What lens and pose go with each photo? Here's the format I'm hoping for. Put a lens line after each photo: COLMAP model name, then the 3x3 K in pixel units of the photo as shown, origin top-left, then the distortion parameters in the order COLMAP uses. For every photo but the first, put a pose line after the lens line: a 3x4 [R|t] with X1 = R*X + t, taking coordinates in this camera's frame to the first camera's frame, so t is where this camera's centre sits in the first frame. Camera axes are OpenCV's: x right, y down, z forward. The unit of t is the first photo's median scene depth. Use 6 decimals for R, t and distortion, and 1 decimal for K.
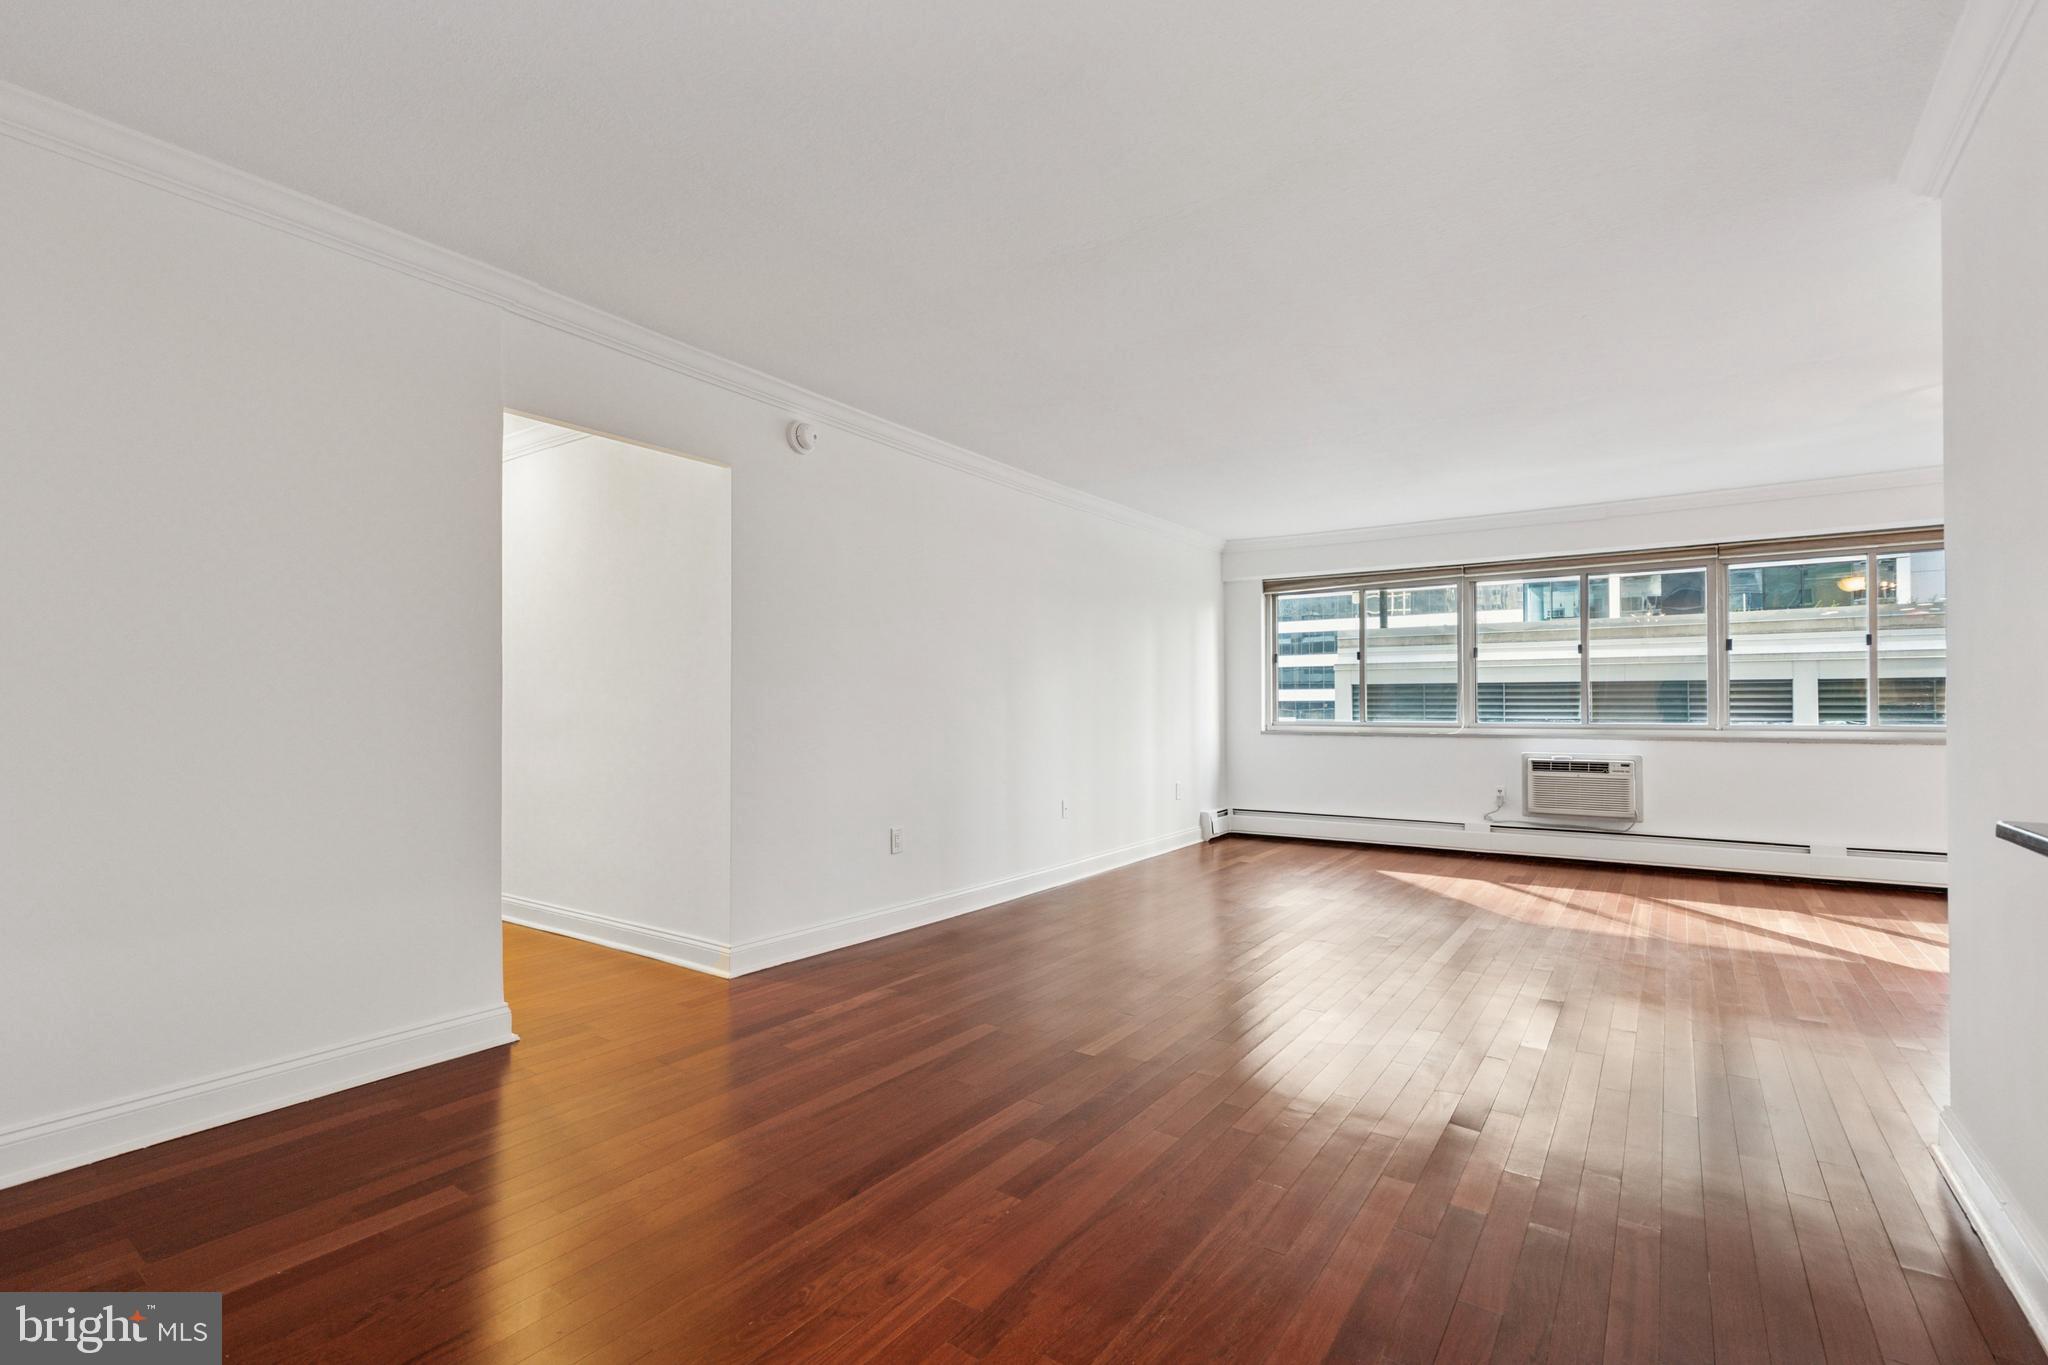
lens RADIAL K [[912.2, 0, 1026.2], [0, 912.2, 711.8], [0, 0, 1]] dist [0.000825, 0.000054]
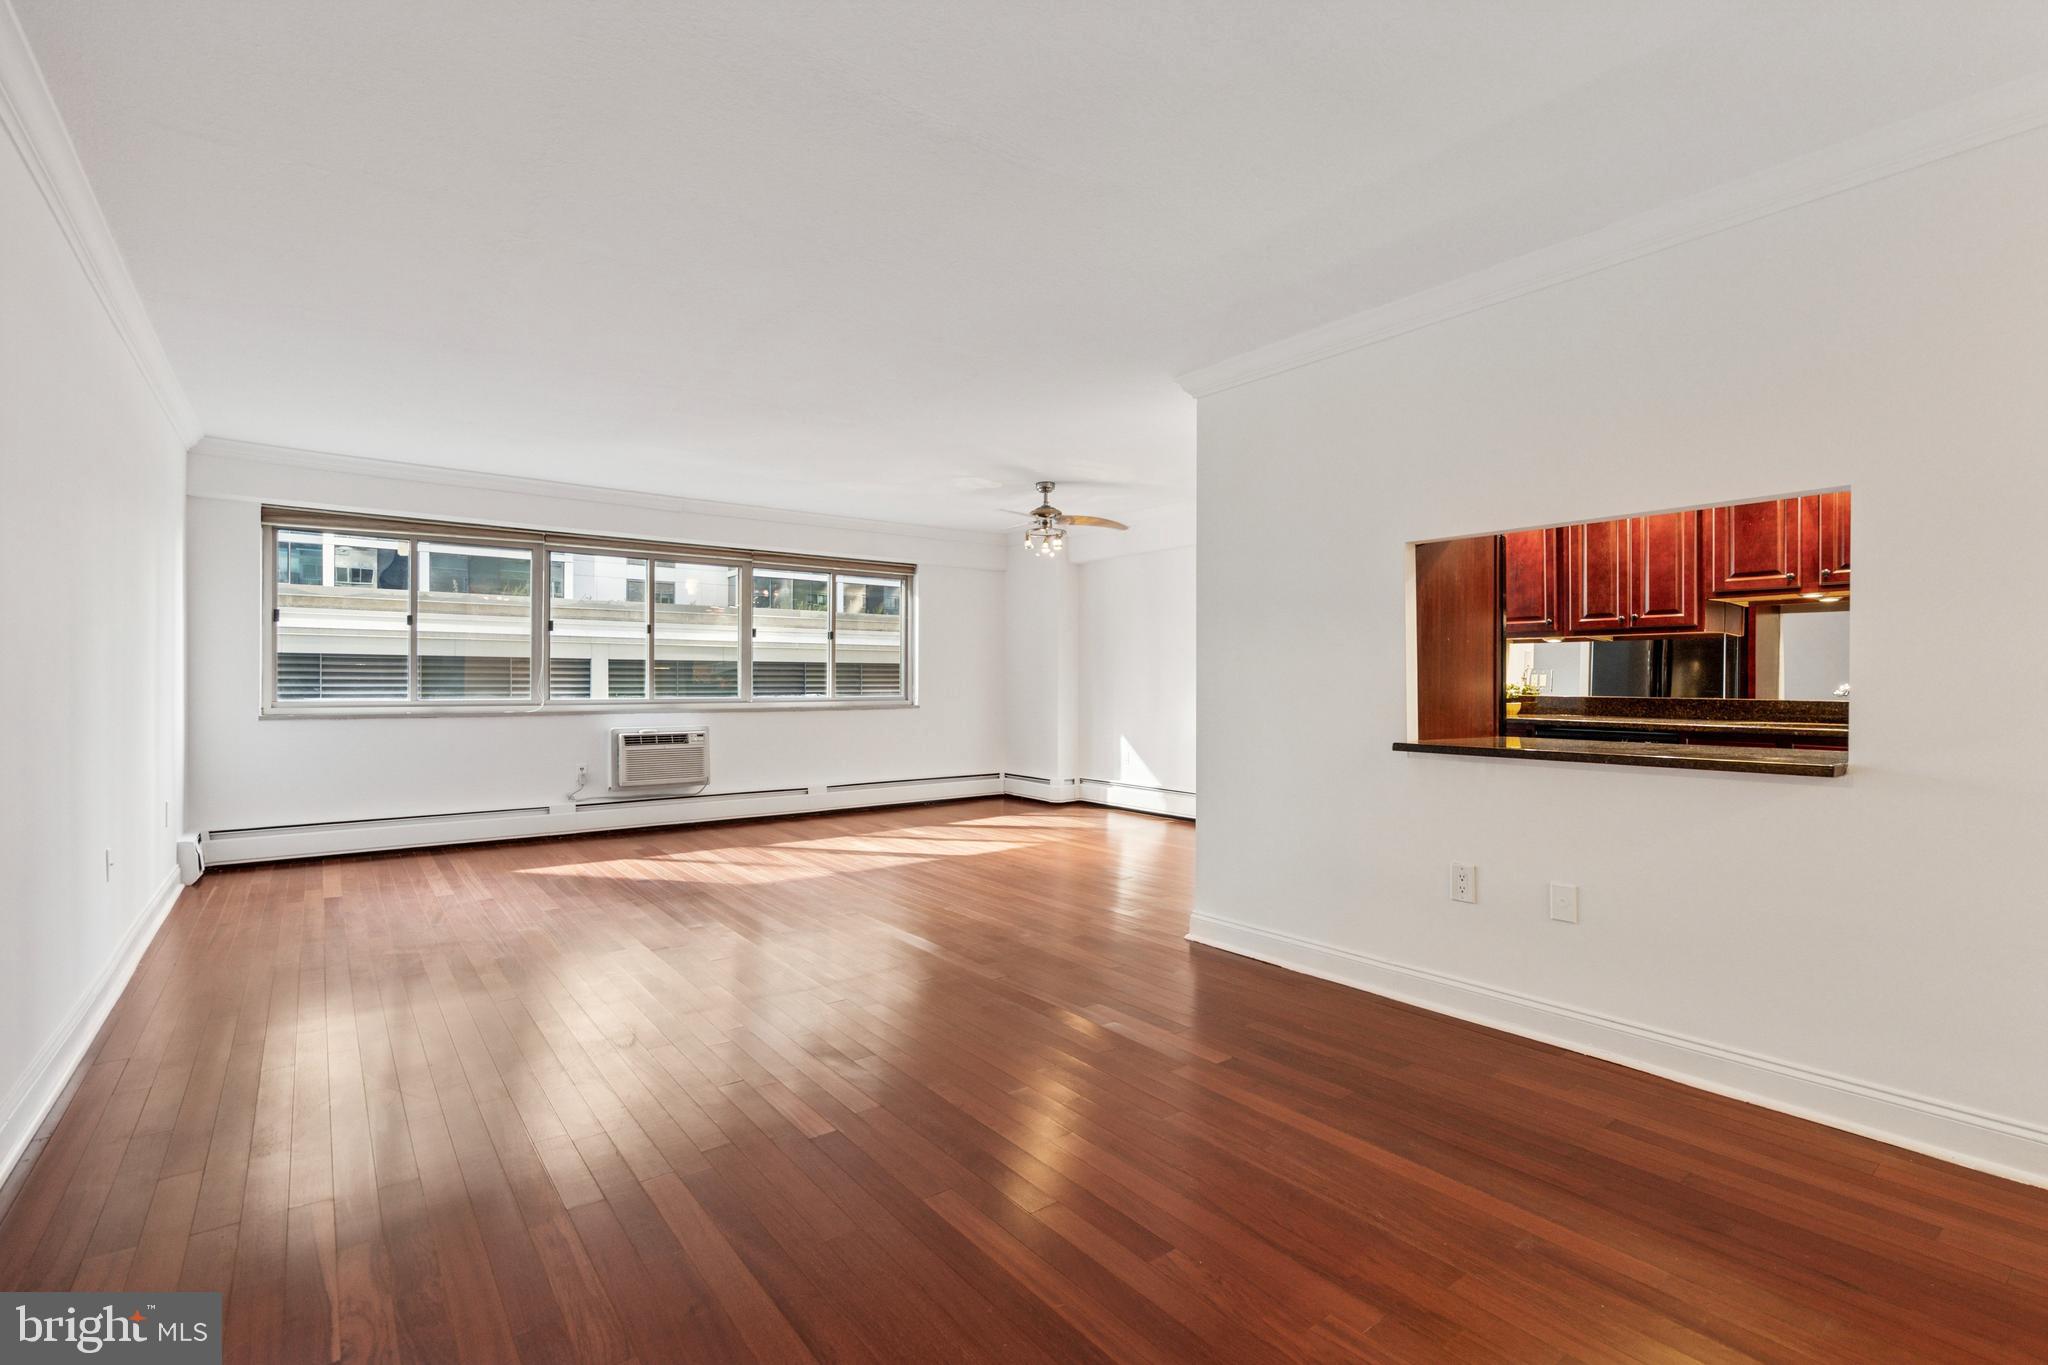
lens RADIAL K [[932.0, 0, 1024.0], [0, 932.0, 682.5], [0, 0, 1]] dist [0.002875, 0.000379]
pose [[0.298290, 0.001759, 0.954474, -0.262342], [0.002395, 0.999994, -0.002592, -0.001993], [-0.954472, 0.003059, 0.298284, 0.221387]]
